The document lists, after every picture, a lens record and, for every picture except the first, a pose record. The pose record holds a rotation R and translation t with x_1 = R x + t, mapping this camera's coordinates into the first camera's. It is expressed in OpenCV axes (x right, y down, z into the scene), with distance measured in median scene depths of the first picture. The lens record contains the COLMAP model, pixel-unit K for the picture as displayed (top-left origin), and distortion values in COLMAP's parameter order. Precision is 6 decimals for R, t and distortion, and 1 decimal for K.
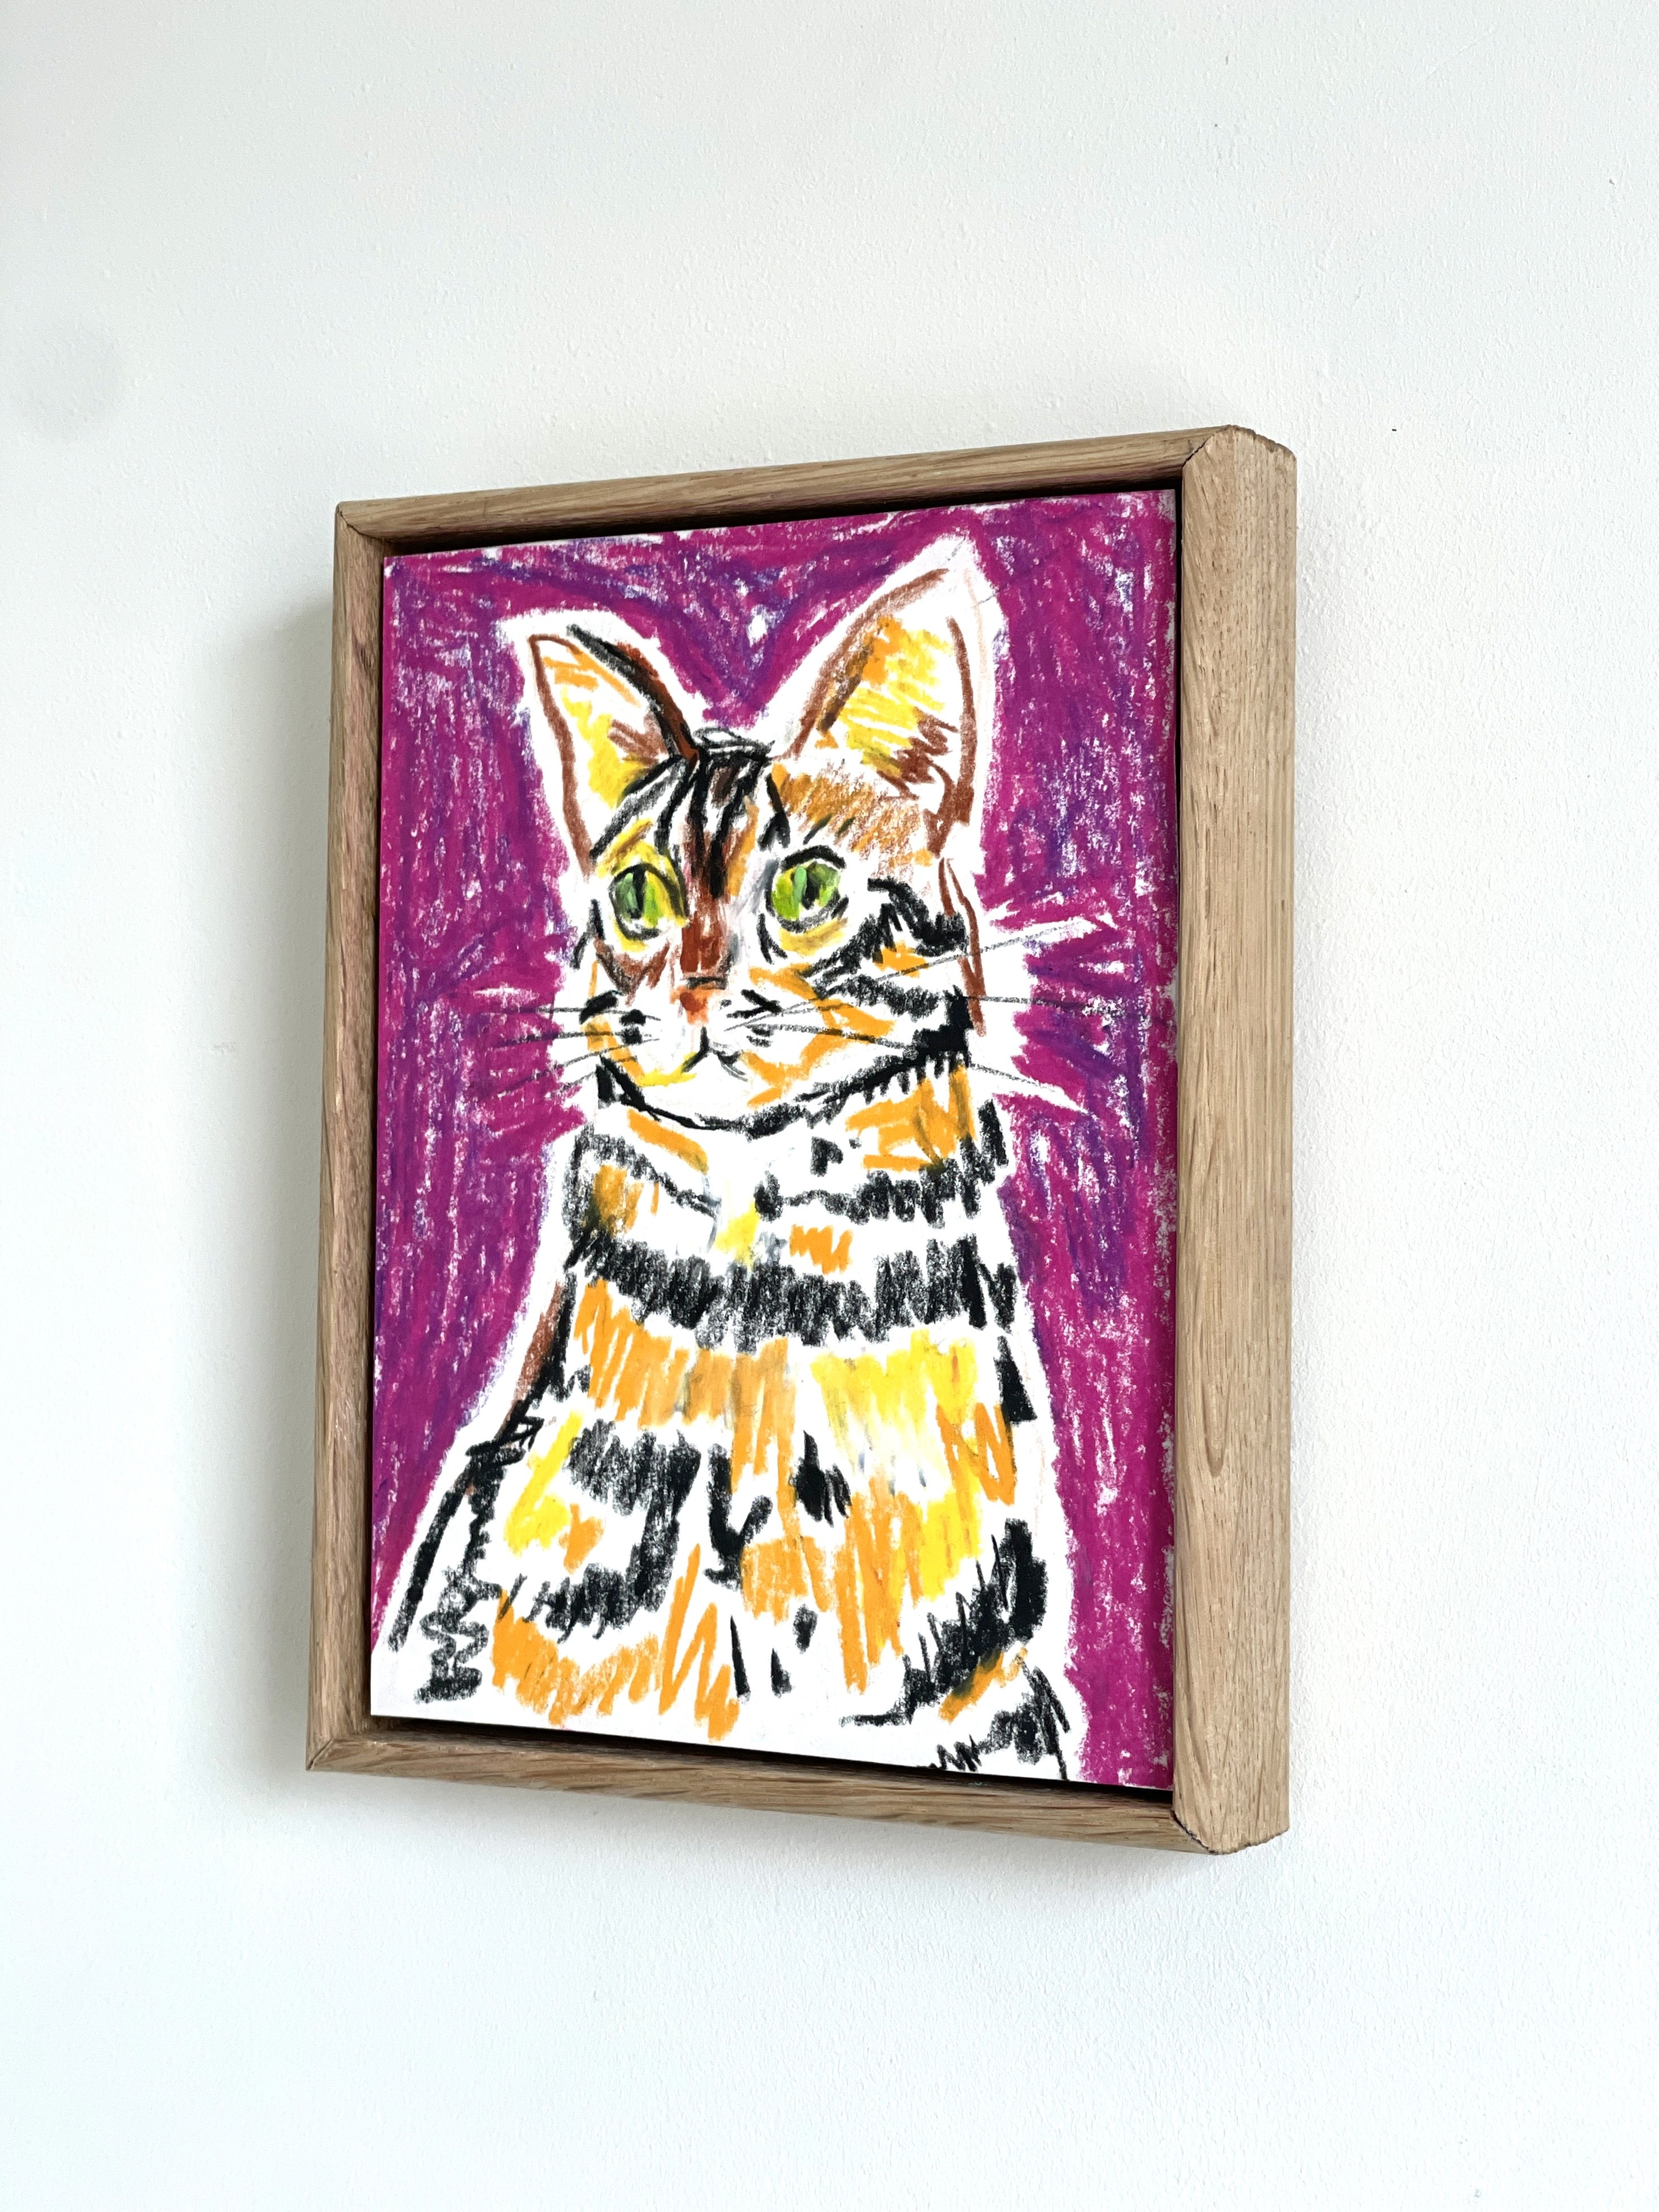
lens RADIAL K [[3291.3, 0, 825.5], [0, 3291.3, 1113.0], [0, 0, 1]] dist [0.090309, 0.000000]
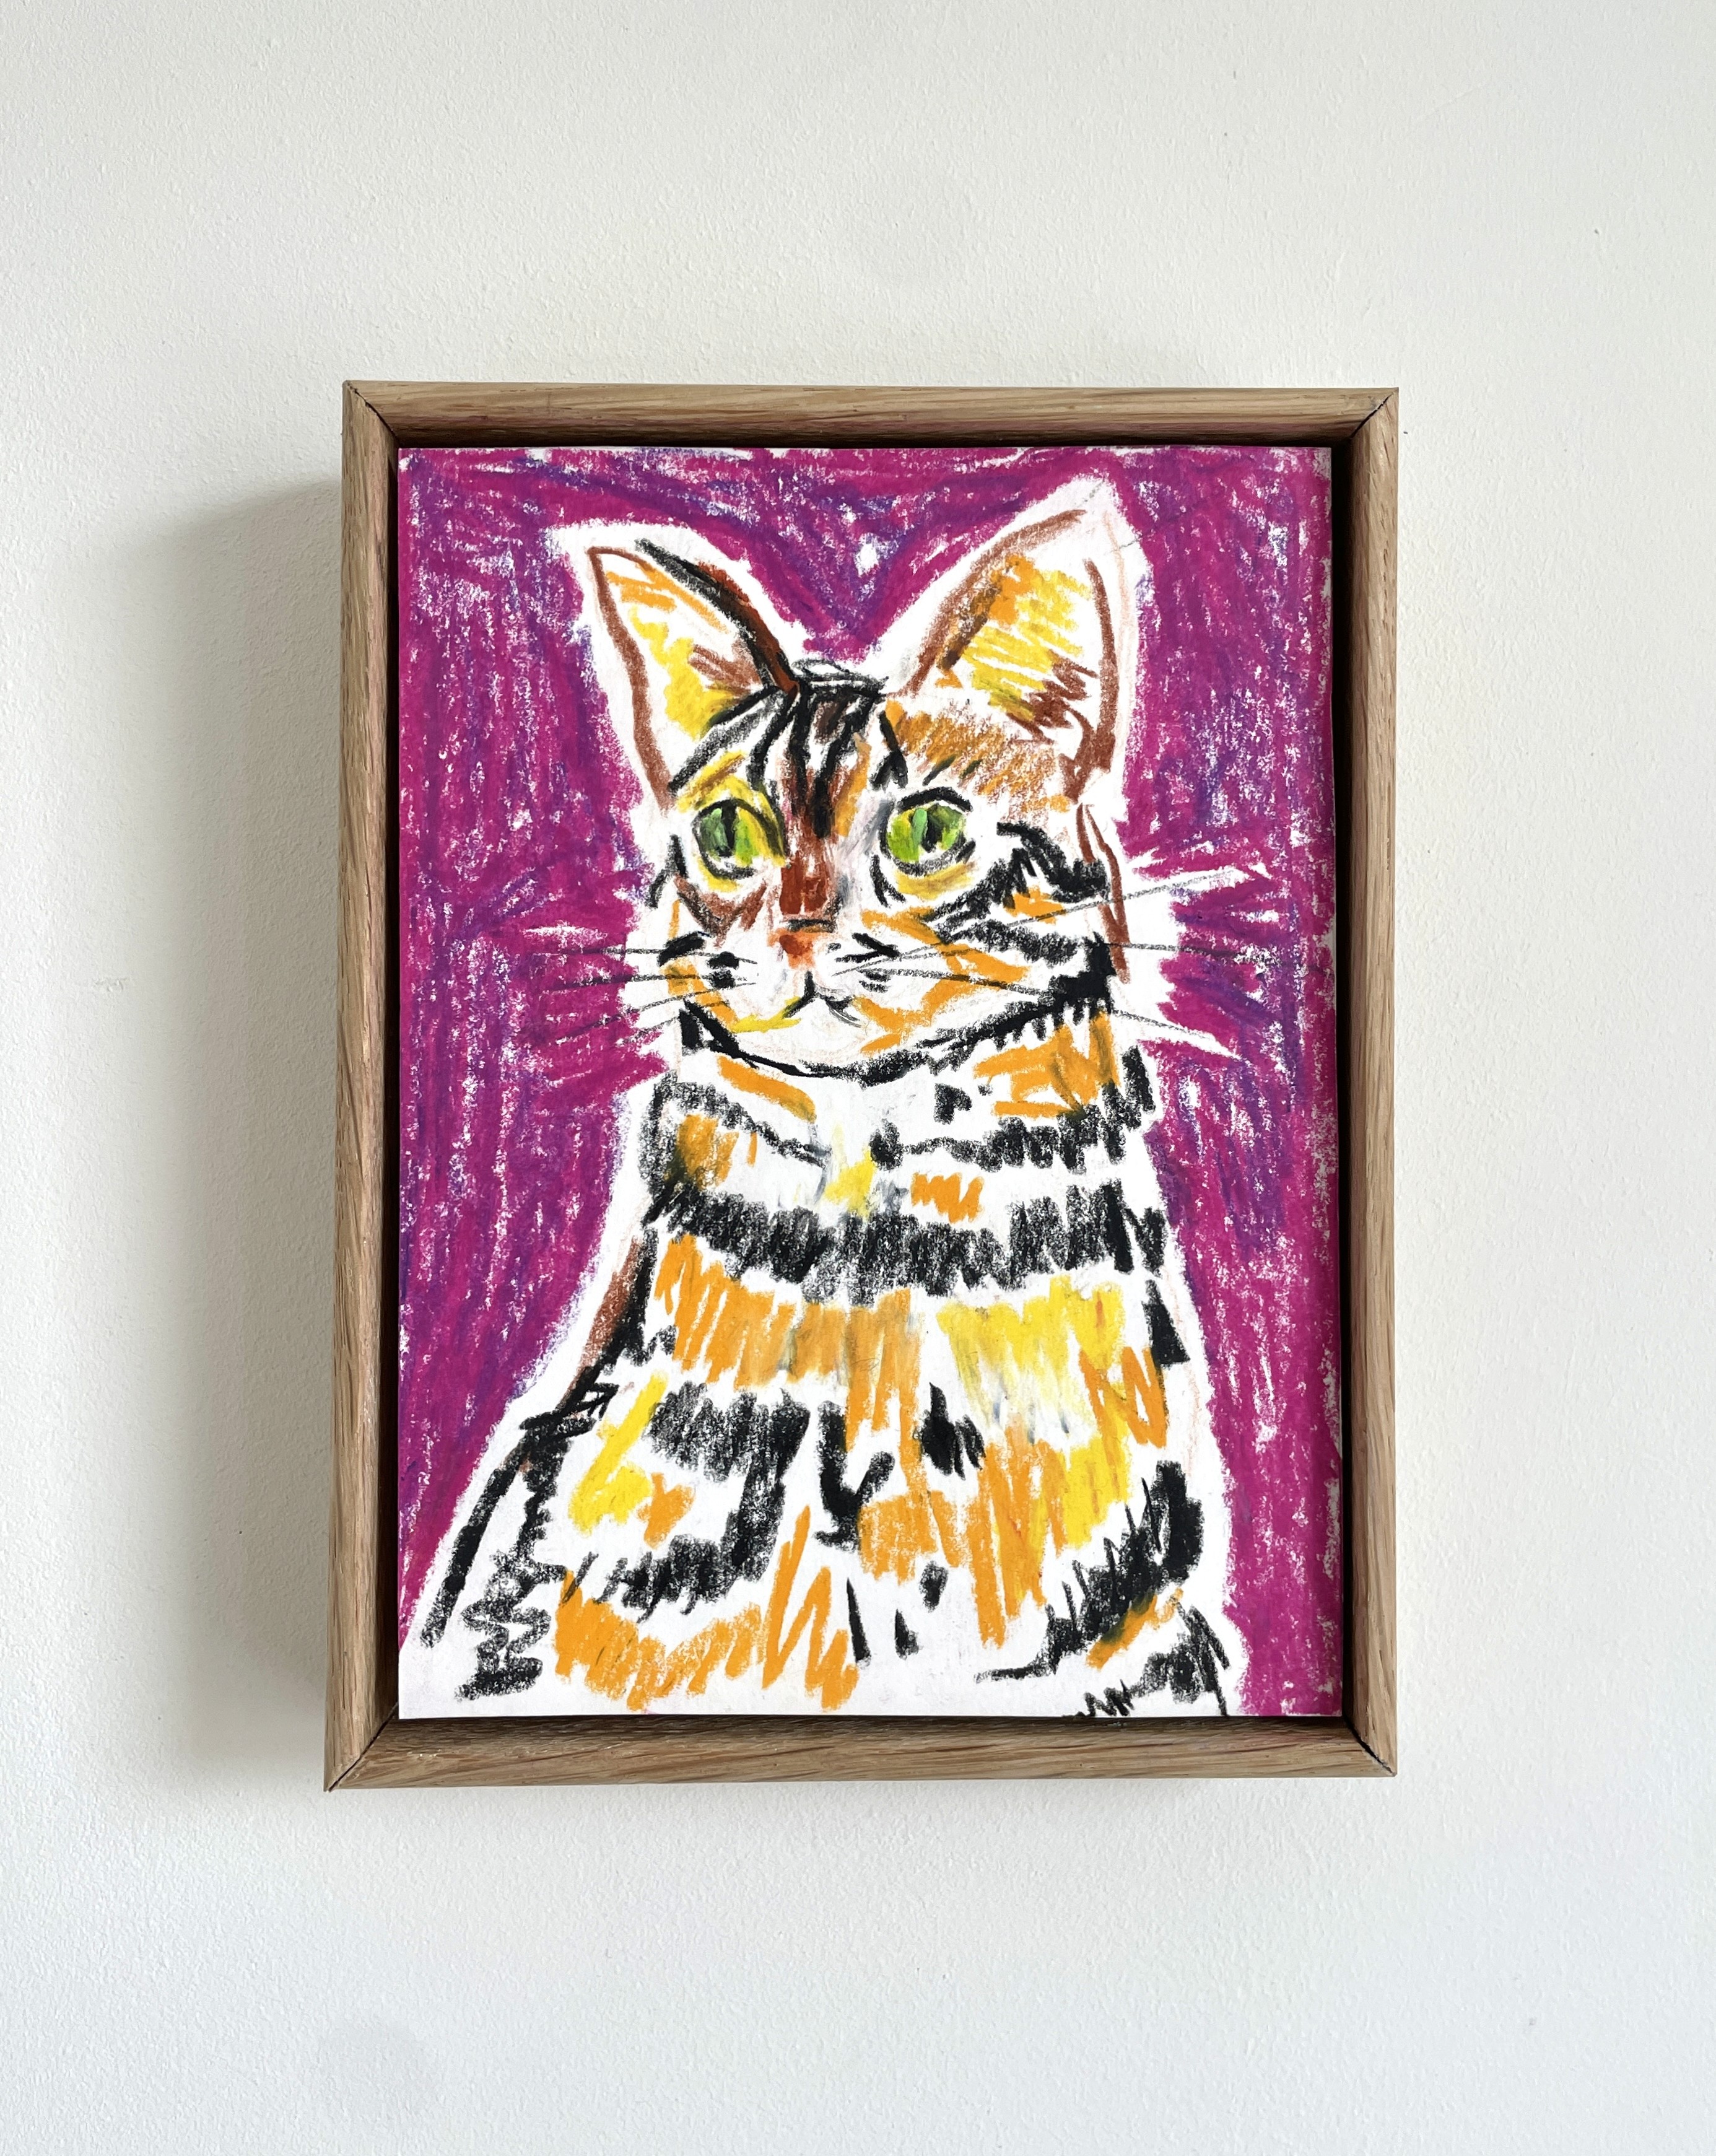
lens RADIAL K [[1799.9, 0, 882.1], [0, 1799.9, 1038.2], [0, 0, 1]] dist [0.096106, -0.058484]
pose [[0.893777, -0.012691, 0.448332, -0.259160], [0.002705, 0.999734, 0.022907, -0.018710], [-0.448504, -0.019261, 0.893573, 0.526781]]
